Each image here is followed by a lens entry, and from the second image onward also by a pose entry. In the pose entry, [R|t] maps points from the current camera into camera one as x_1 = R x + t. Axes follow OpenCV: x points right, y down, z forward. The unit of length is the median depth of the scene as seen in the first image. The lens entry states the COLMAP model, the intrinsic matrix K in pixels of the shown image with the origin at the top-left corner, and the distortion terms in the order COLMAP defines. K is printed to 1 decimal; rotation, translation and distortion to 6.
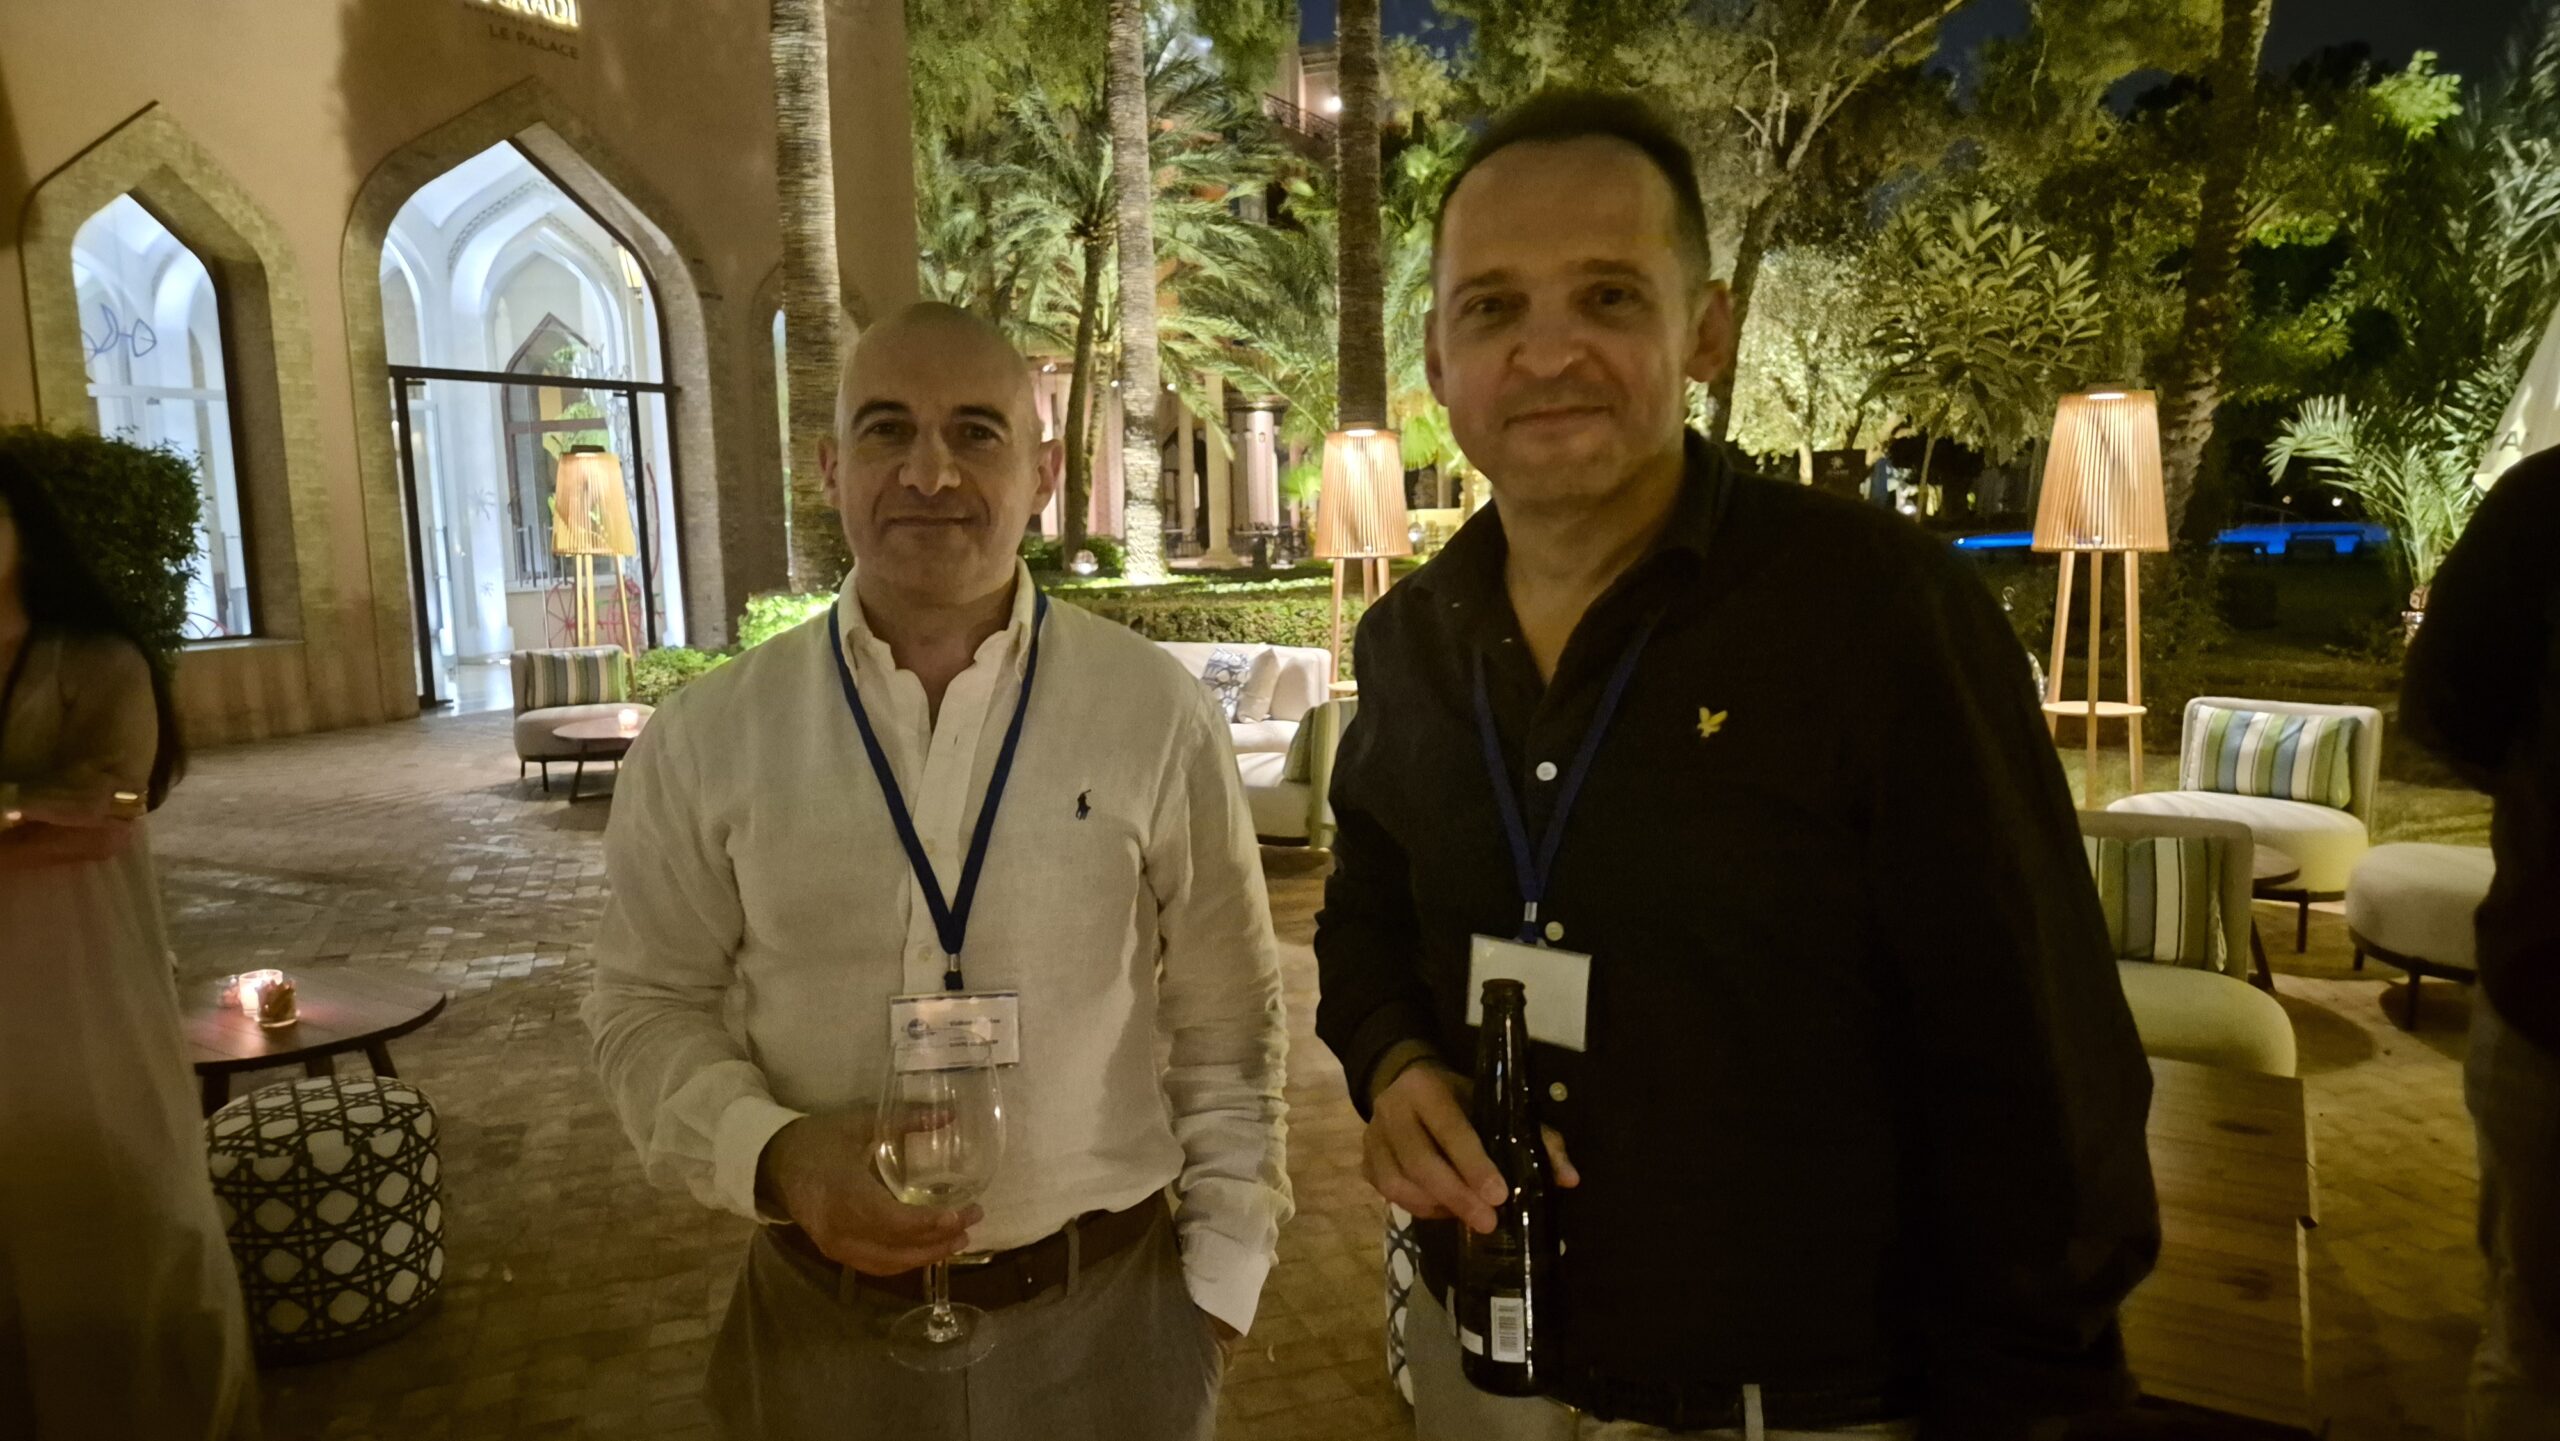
lens RADIAL K [[1732.7, 0, 1233.0], [0, 1732.7, 712.4], [0, 0, 1]] dist [0.070600, -0.054406]
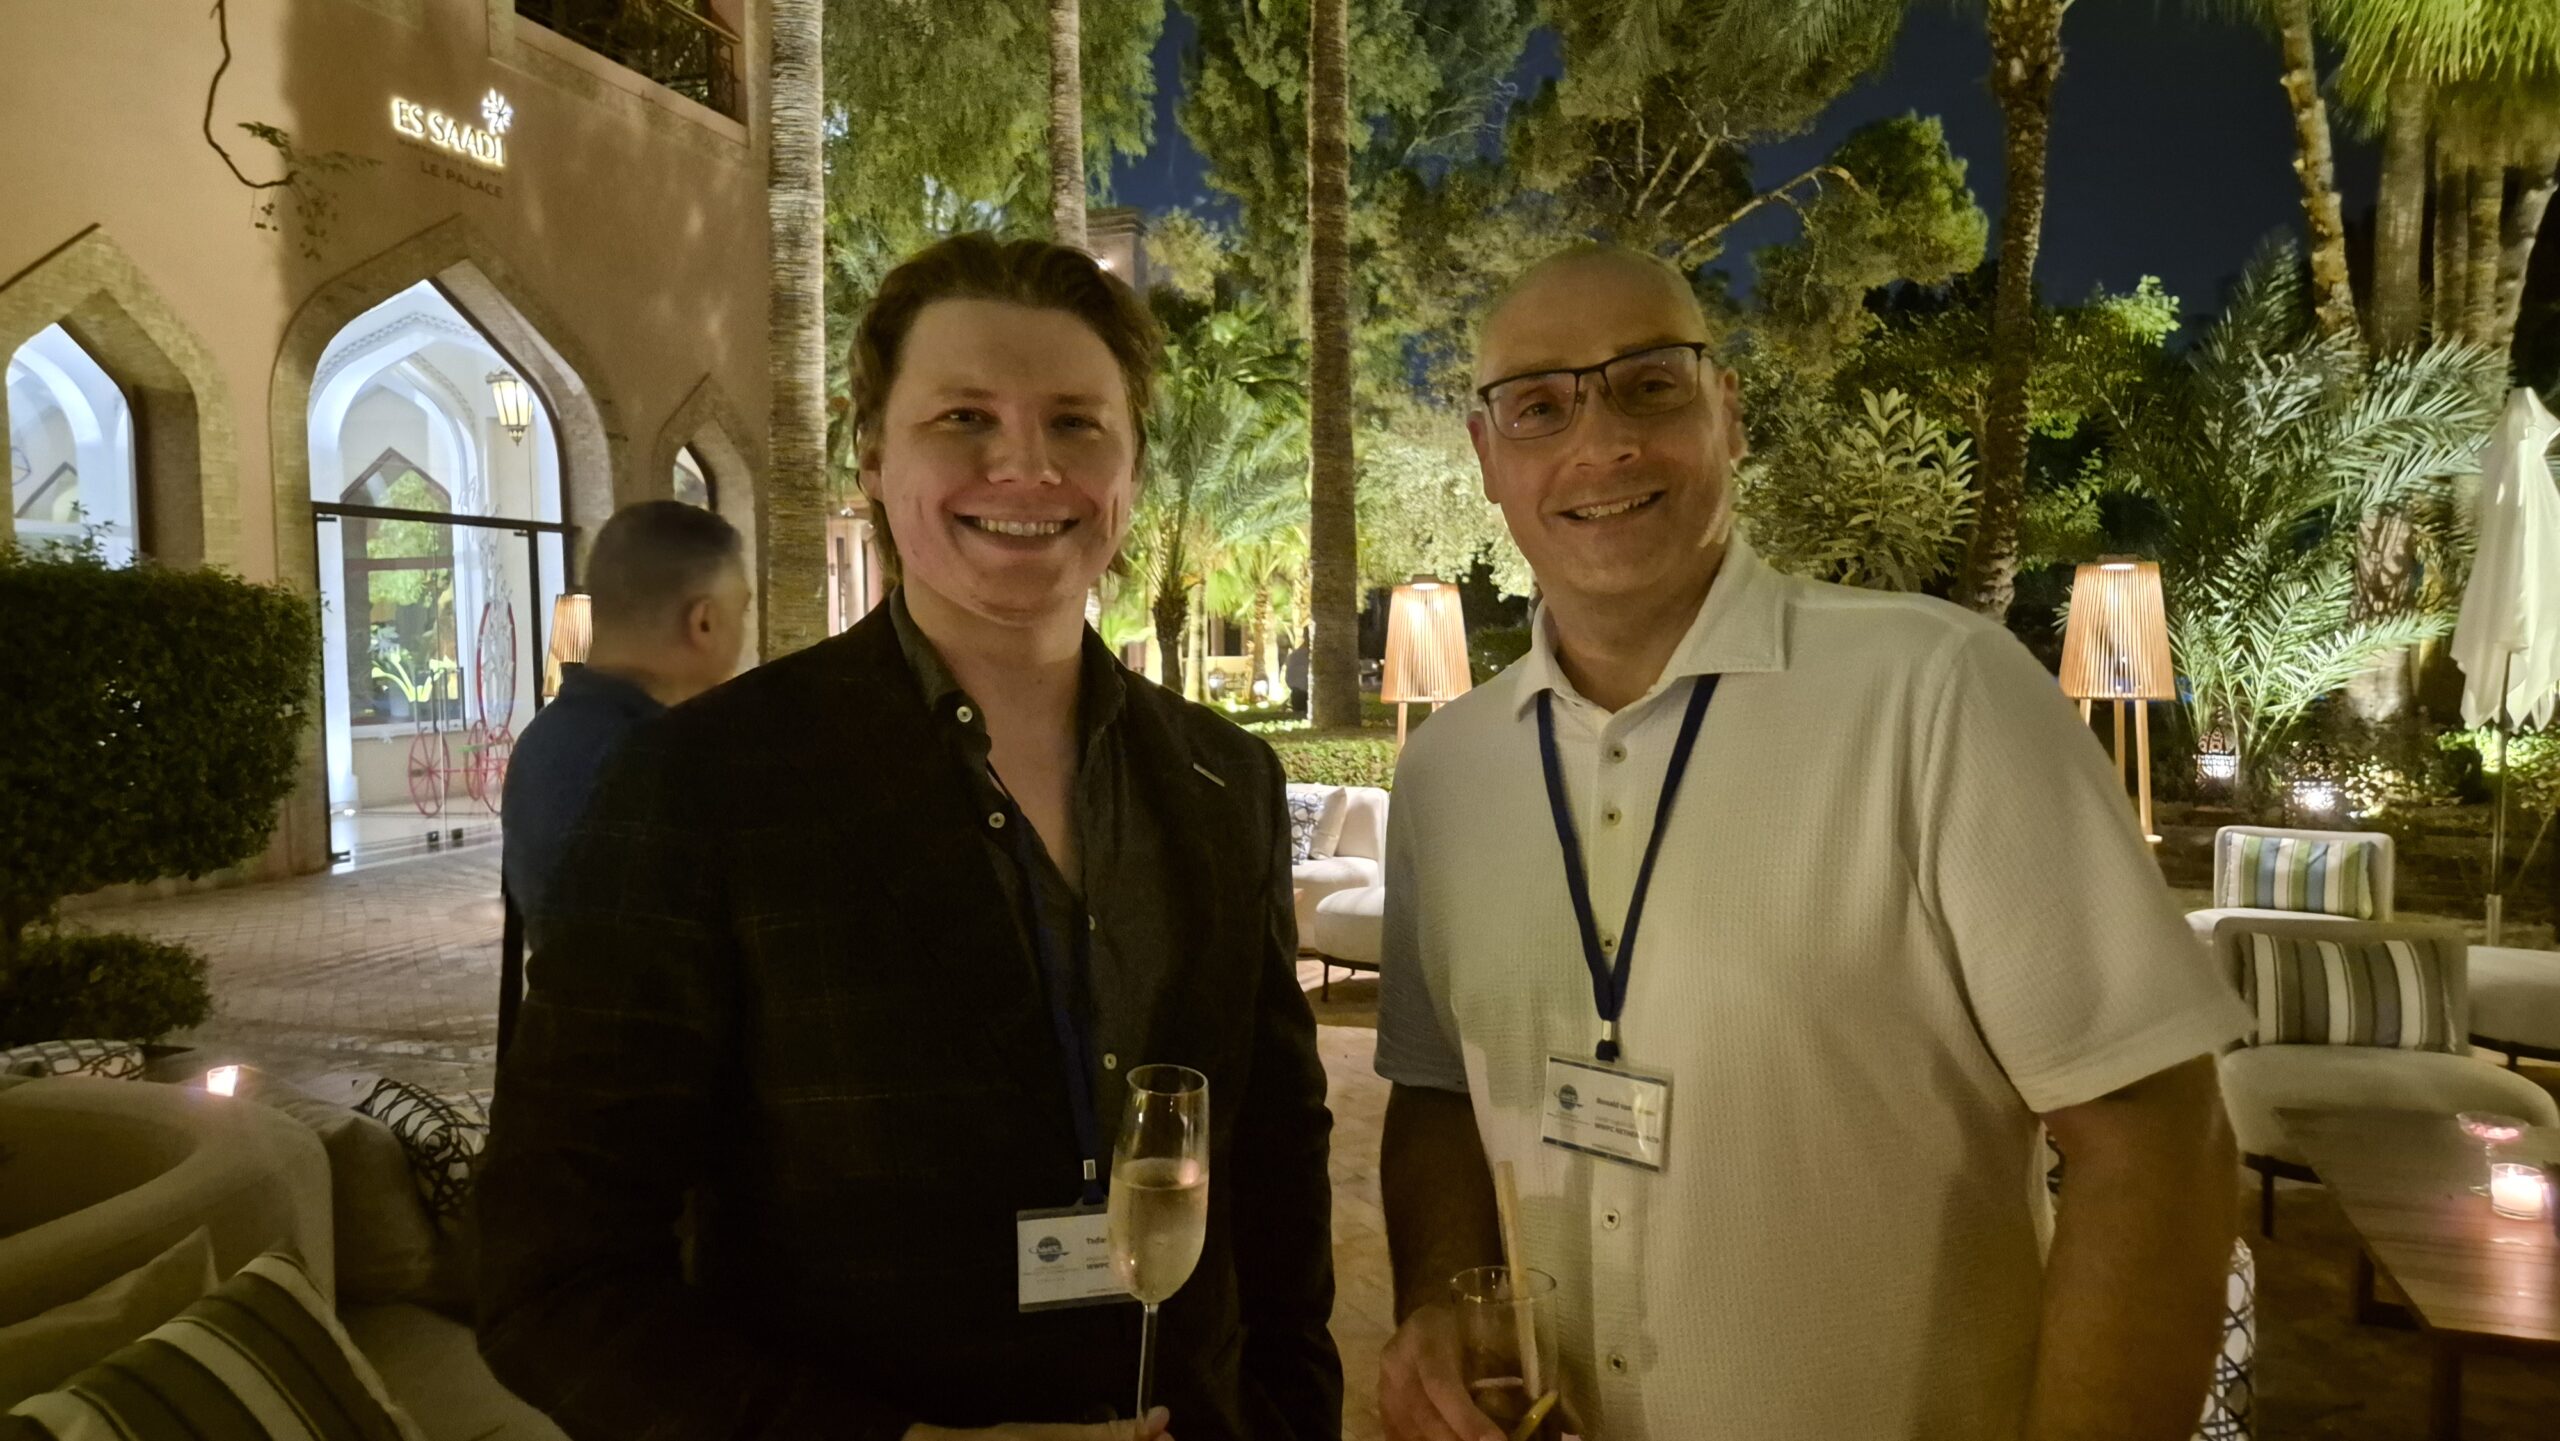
lens RADIAL K [[1732.7, 0, 1233.0], [0, 1732.7, 712.4], [0, 0, 1]] dist [0.070600, -0.054406]
pose [[0.985279, 0.002201, 0.170939, -0.129480], [0.012135, 0.996494, -0.082774, 0.002159], [-0.170522, 0.083630, 0.981799, -0.012941]]
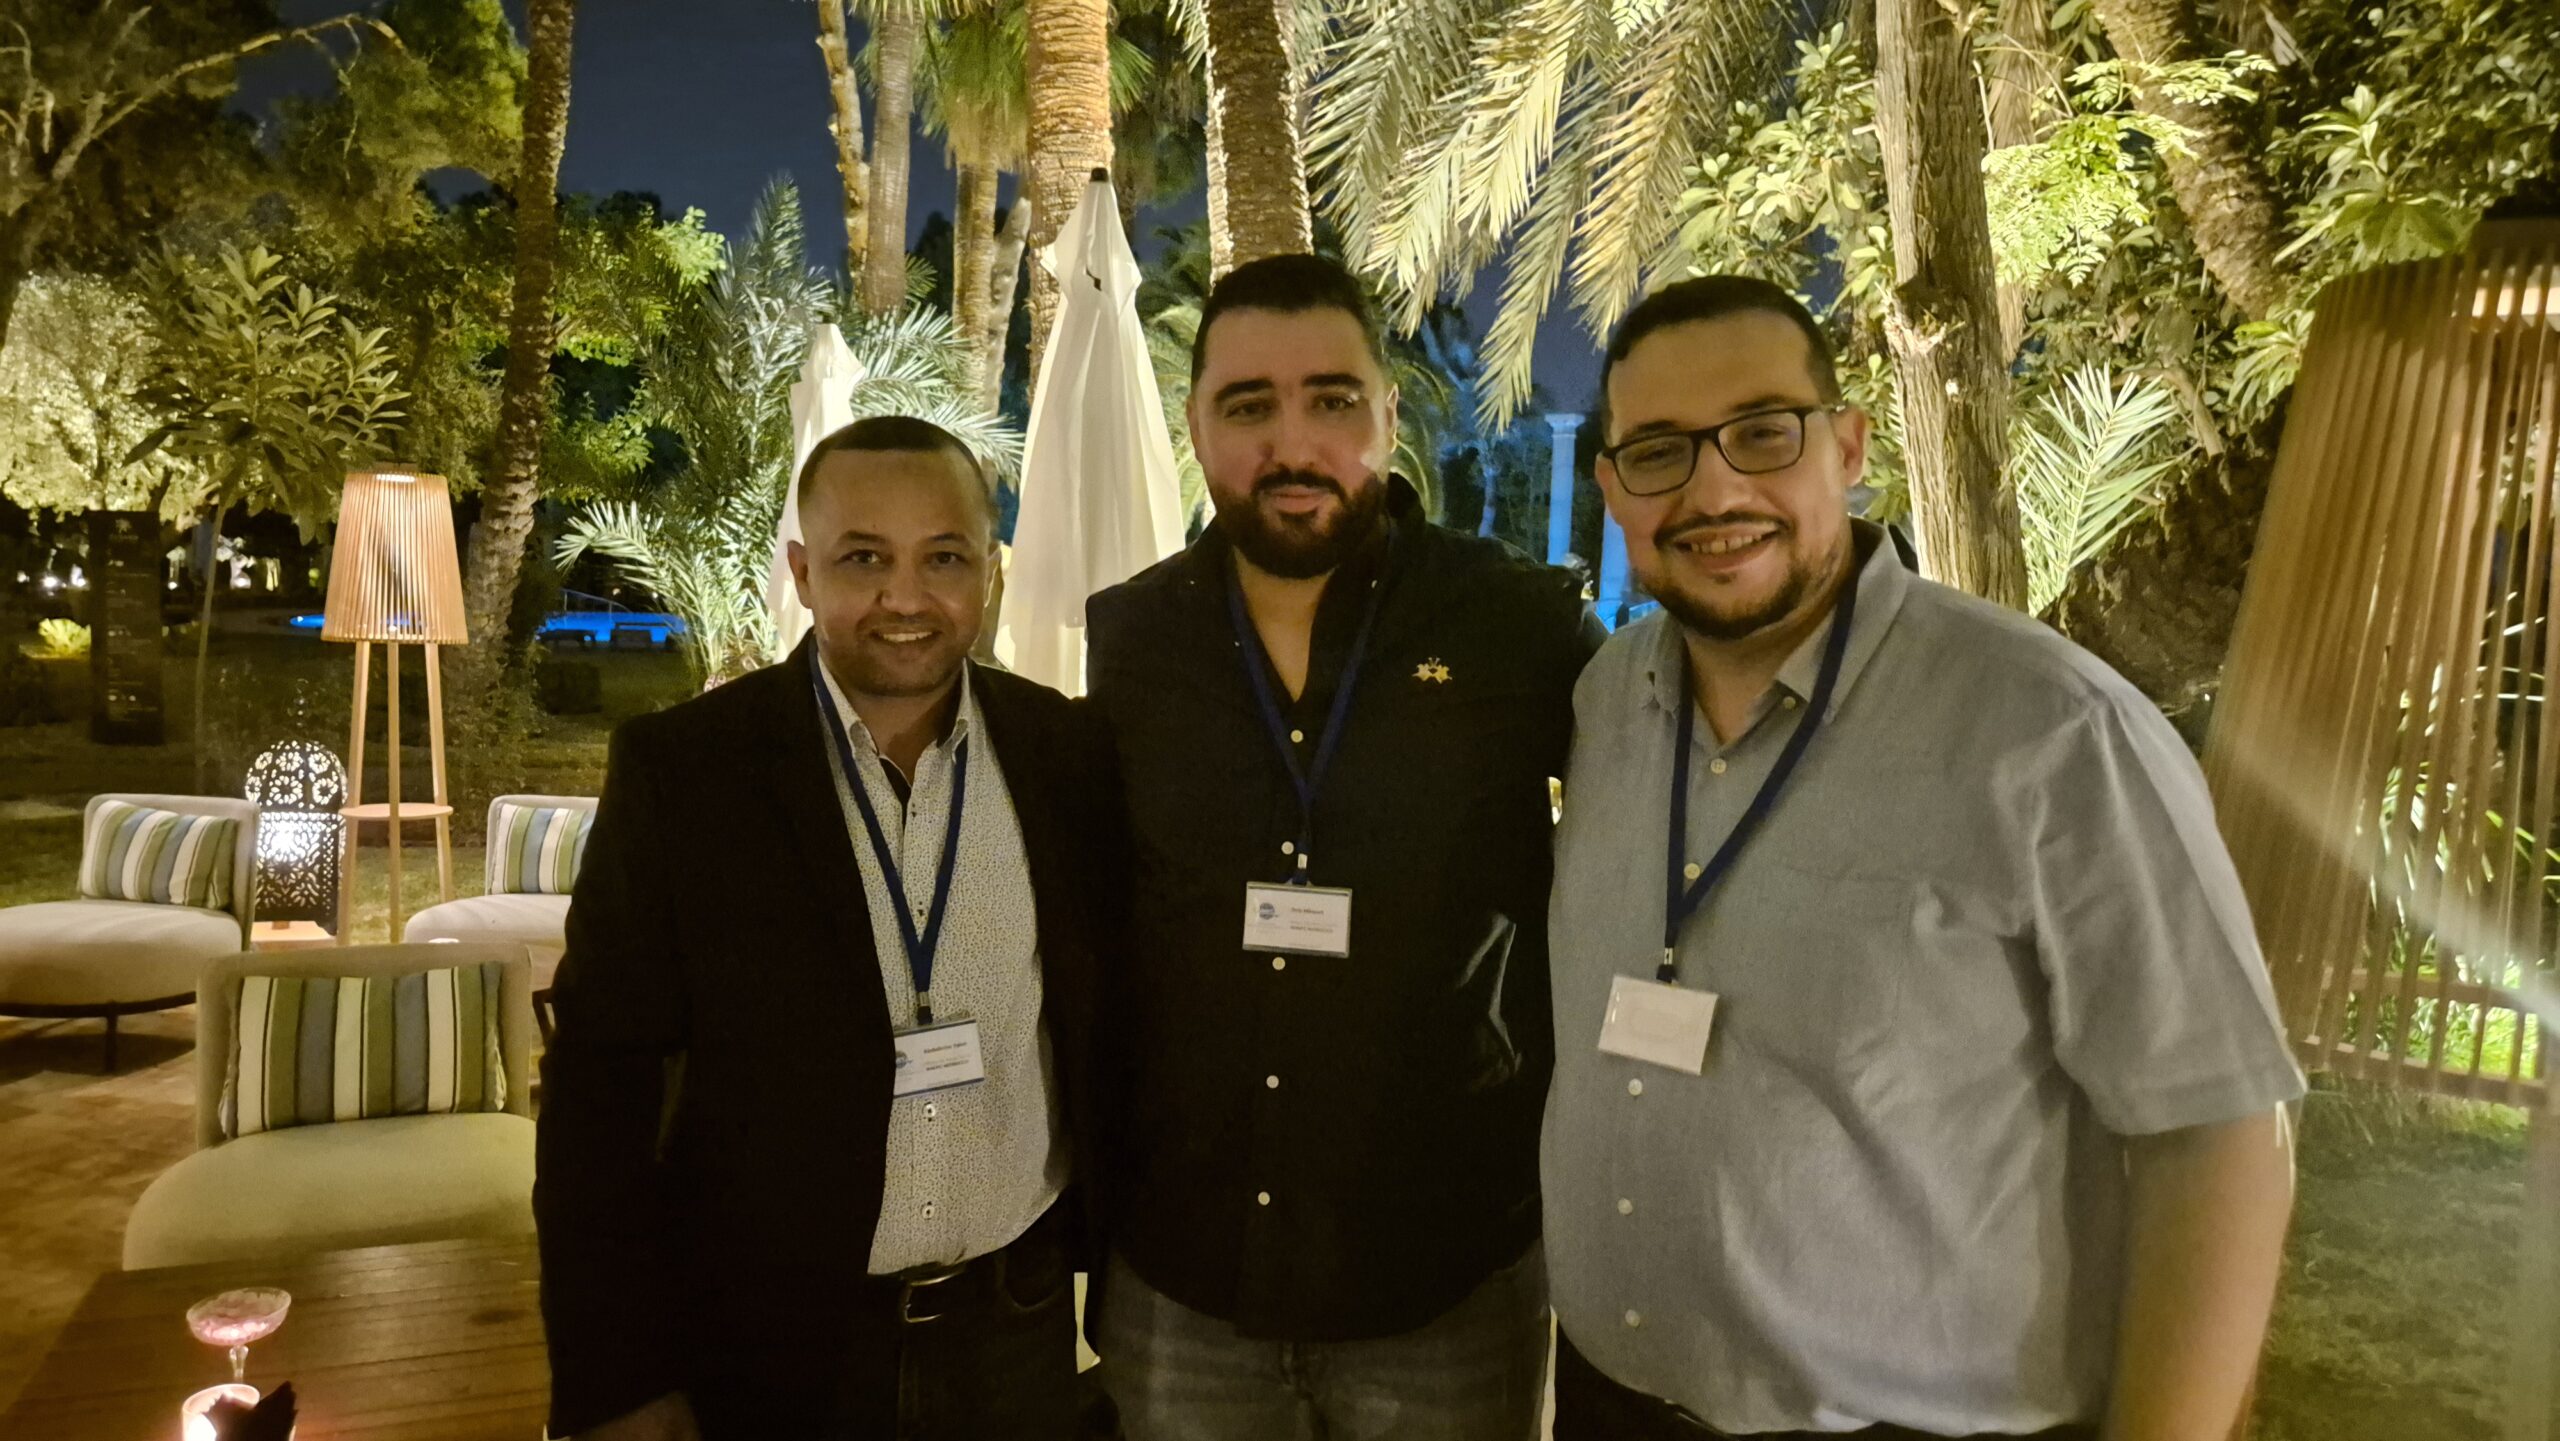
lens RADIAL K [[1718.1, 0, 1238.9], [0, 1718.1, 716.1], [0, 0, 1]] dist [0.066639, -0.051838]
pose [[0.637783, -0.012378, 0.770116, 0.031733], [0.045364, 0.998739, -0.021516, -0.005867], [-0.768879, 0.048658, 0.637540, 0.033813]]
